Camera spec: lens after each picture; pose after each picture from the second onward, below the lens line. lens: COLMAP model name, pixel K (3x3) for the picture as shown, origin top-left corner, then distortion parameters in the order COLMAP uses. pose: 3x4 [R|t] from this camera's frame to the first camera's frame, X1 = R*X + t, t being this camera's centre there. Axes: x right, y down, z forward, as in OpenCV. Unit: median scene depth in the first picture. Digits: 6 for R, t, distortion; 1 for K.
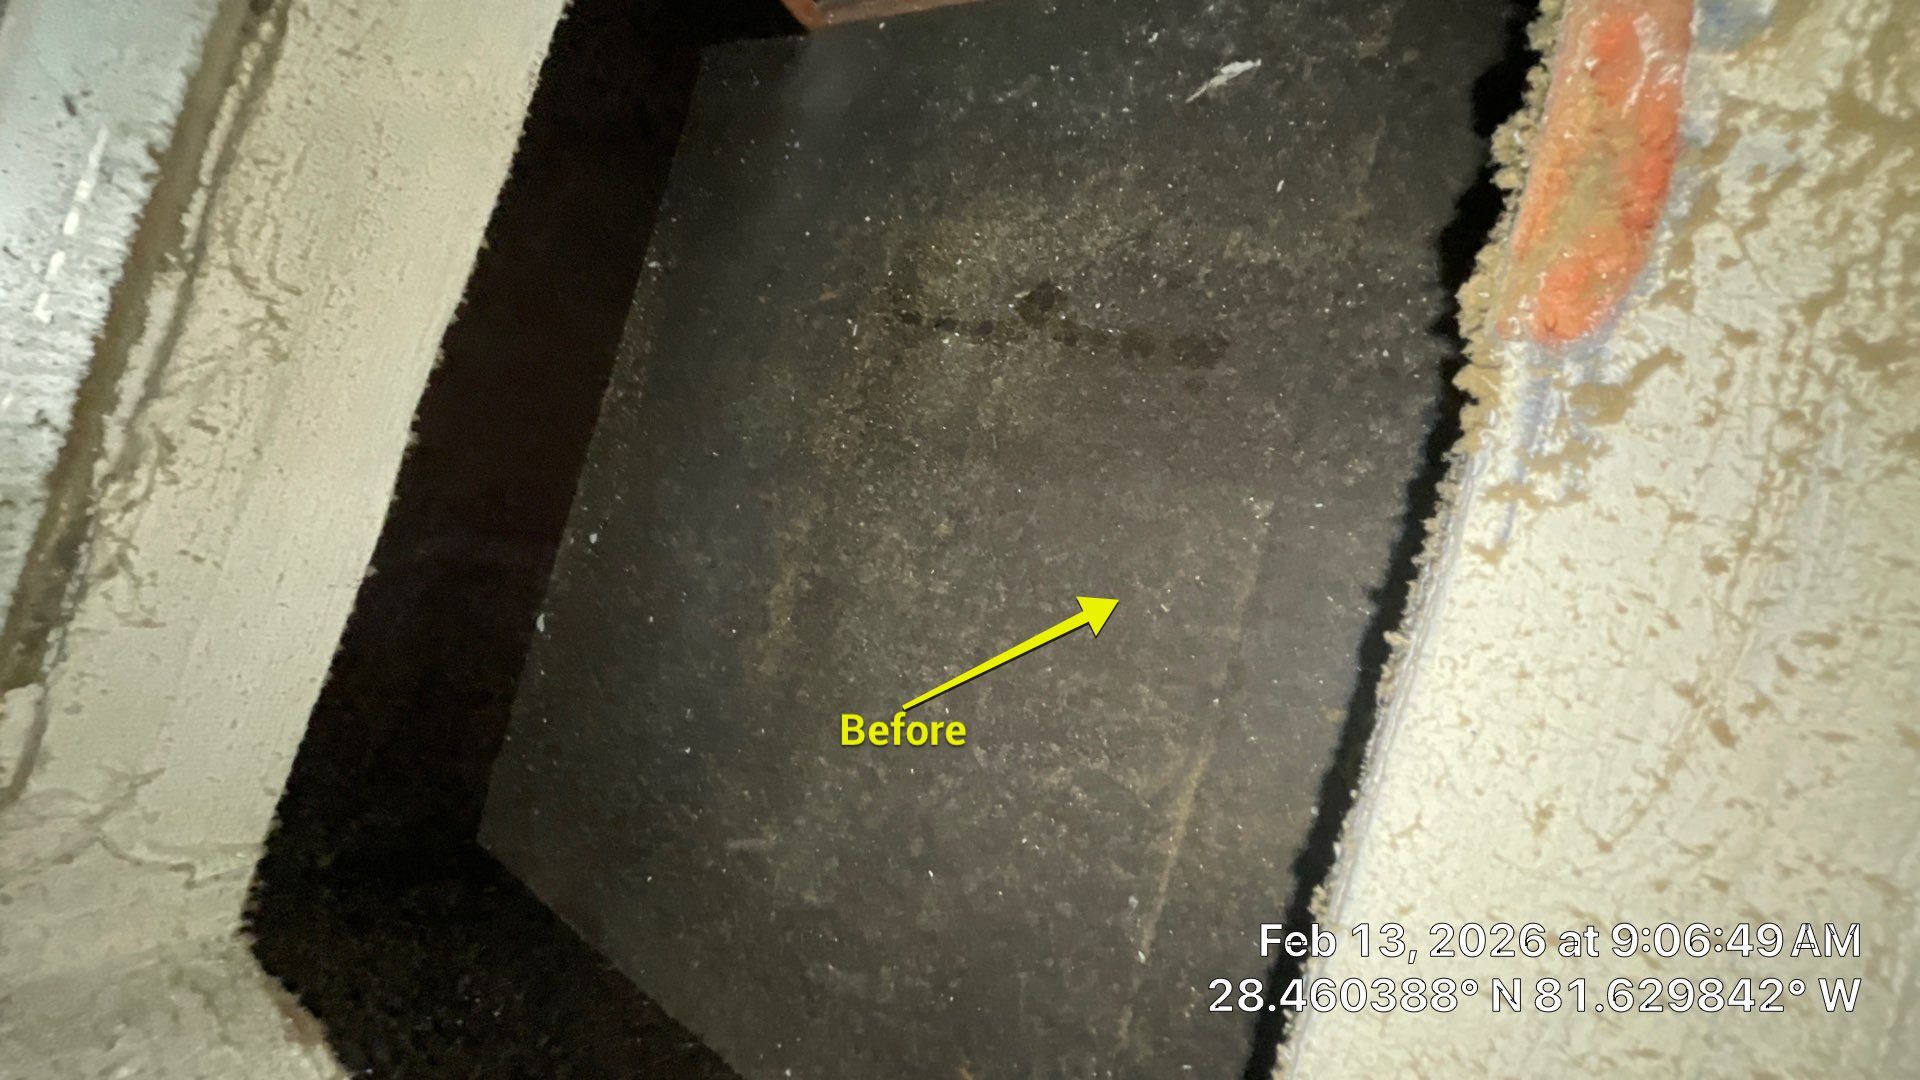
lens RADIAL K [[768.4, 0, 955.6], [0, 768.4, 538.0], [0, 0, 1]] dist [0.000453, -0.001545]
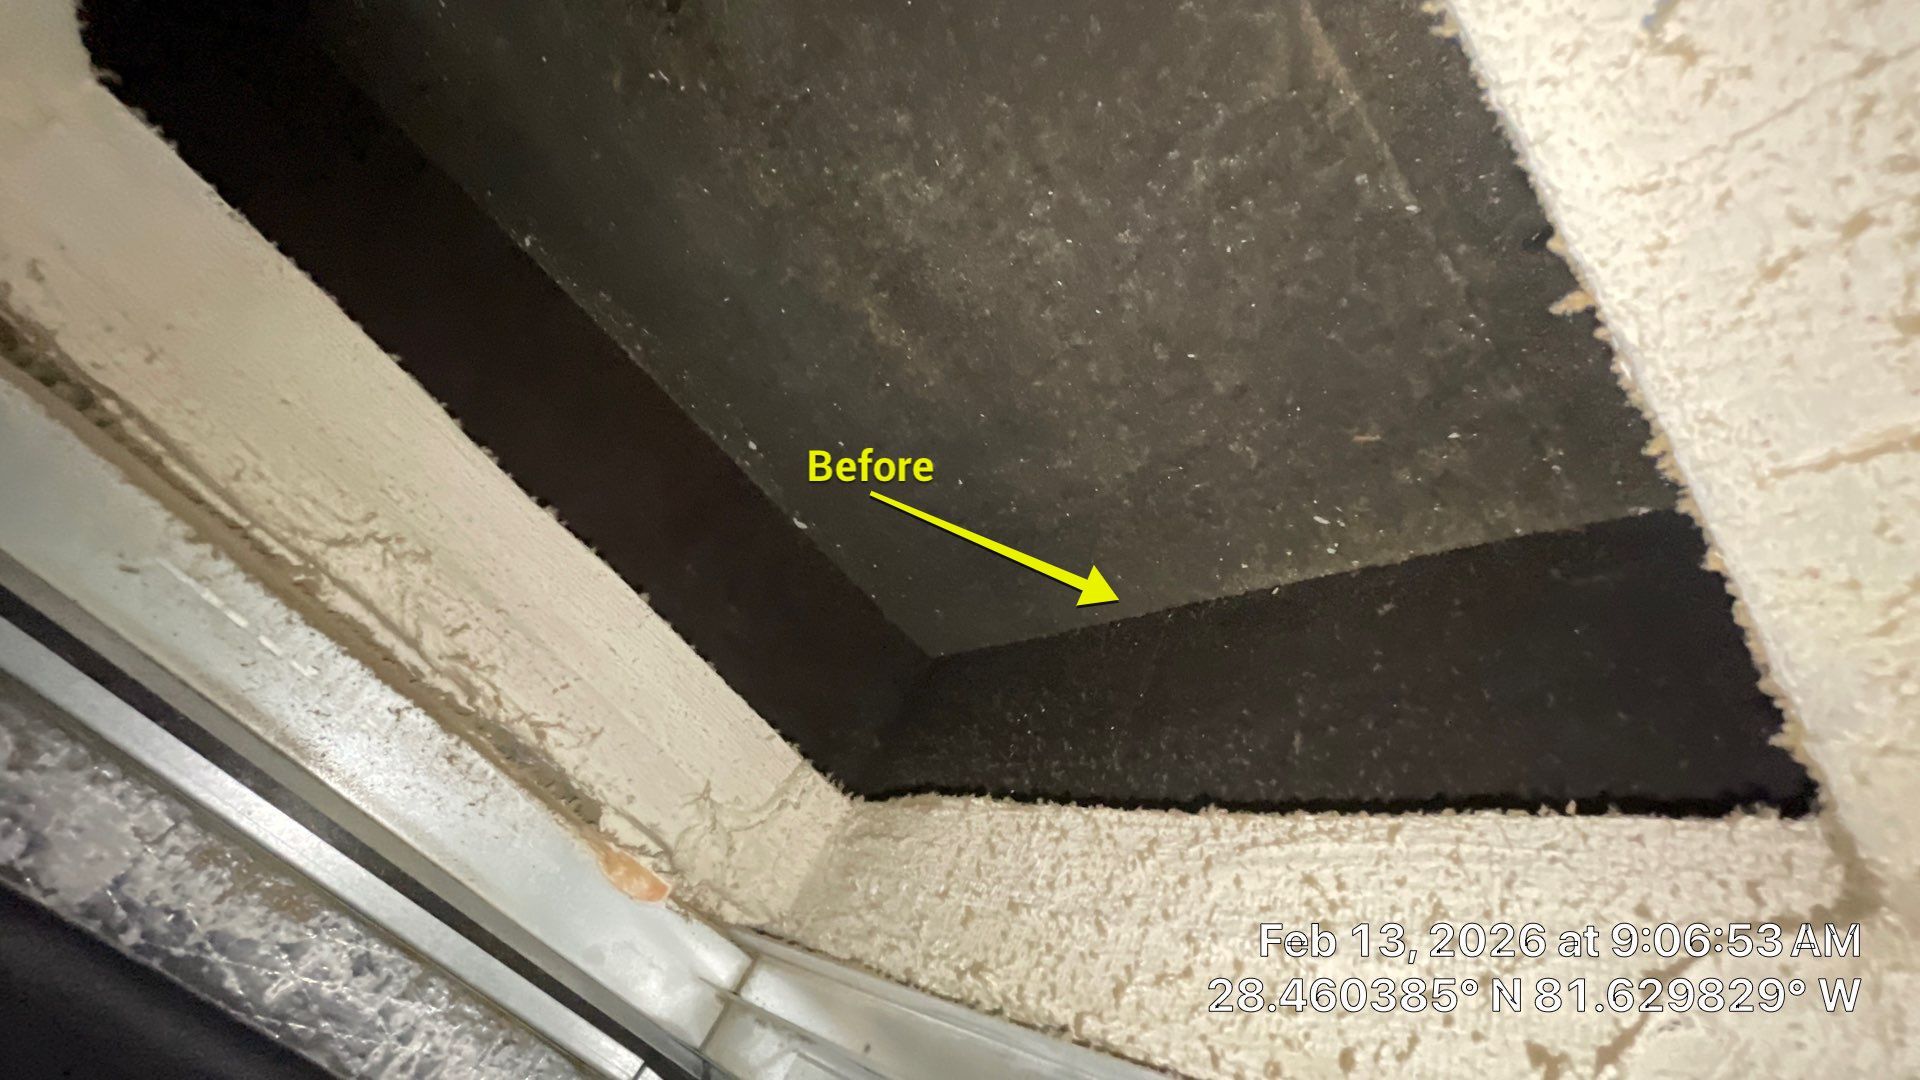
lens RADIAL K [[768.4, 0, 957.1], [0, 768.4, 532.9], [0, 0, 1]] dist [0.000453, -0.001545]
pose [[0.558540, -0.730593, -0.392768, 0.034105], [0.828394, 0.515506, 0.219129, 0.152130], [0.042380, -0.447759, 0.893150, 0.030946]]
